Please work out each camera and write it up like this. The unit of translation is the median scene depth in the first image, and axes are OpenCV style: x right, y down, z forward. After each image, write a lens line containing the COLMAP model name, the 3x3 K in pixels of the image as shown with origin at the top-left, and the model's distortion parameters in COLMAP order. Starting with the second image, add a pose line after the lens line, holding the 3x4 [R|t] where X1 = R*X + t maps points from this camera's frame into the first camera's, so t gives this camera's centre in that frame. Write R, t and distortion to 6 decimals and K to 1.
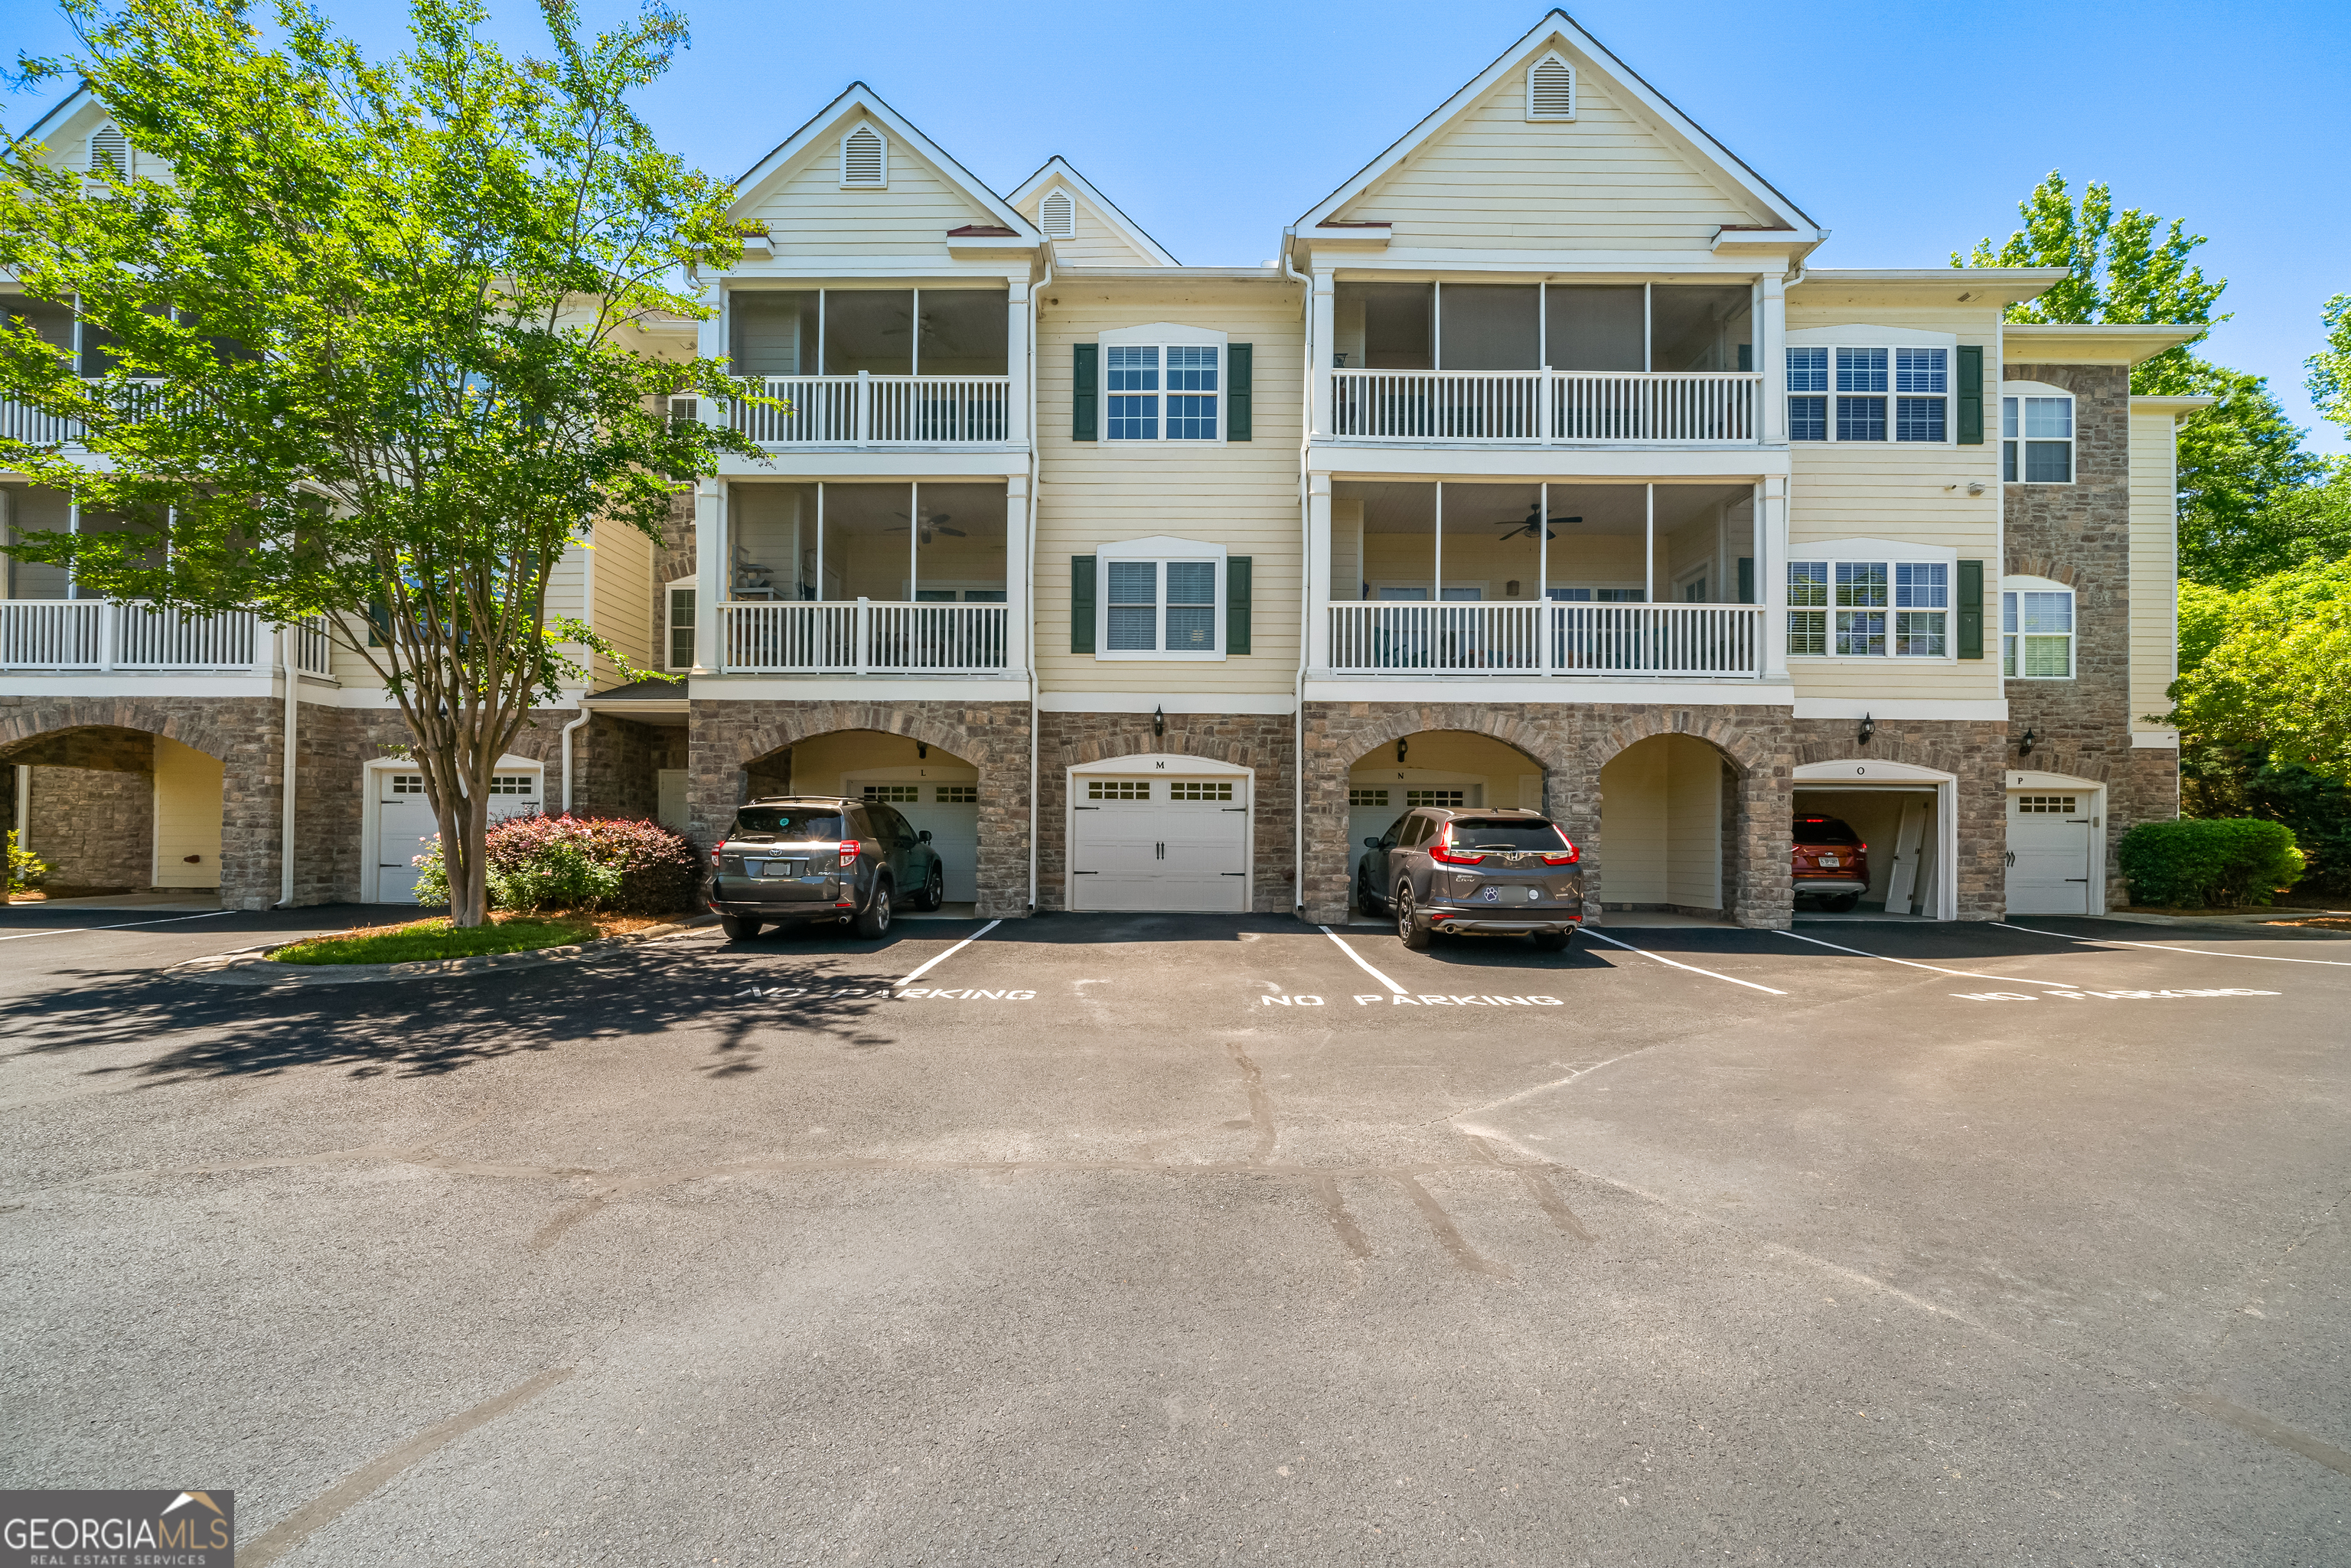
lens RADIAL K [[758.4, 0, 1175.5], [0, 758.4, 784.0], [0, 0, 1]] dist [-0.018499, -0.000028]
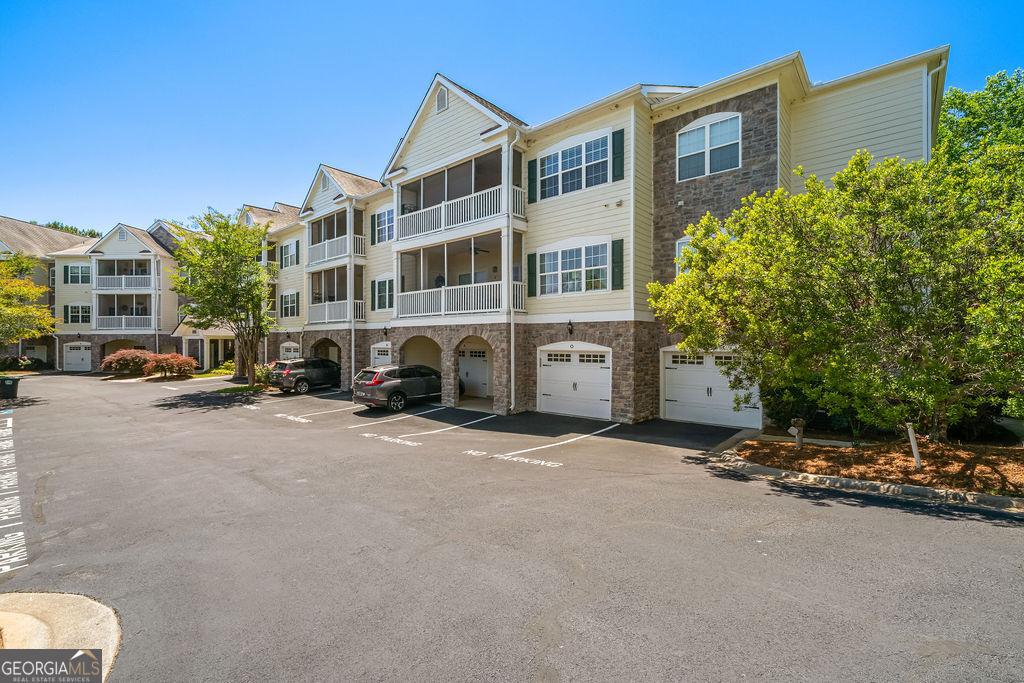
lens RADIAL K [[411.8, 0, 510.9], [0, 411.8, 348.6], [0, 0, 1]] dist [-0.000848, -0.000010]
pose [[0.791498, -0.013721, -0.611018, 0.602328], [0.003674, 0.999837, -0.017693, 0.002474], [0.611161, 0.011759, 0.791419, -0.012696]]
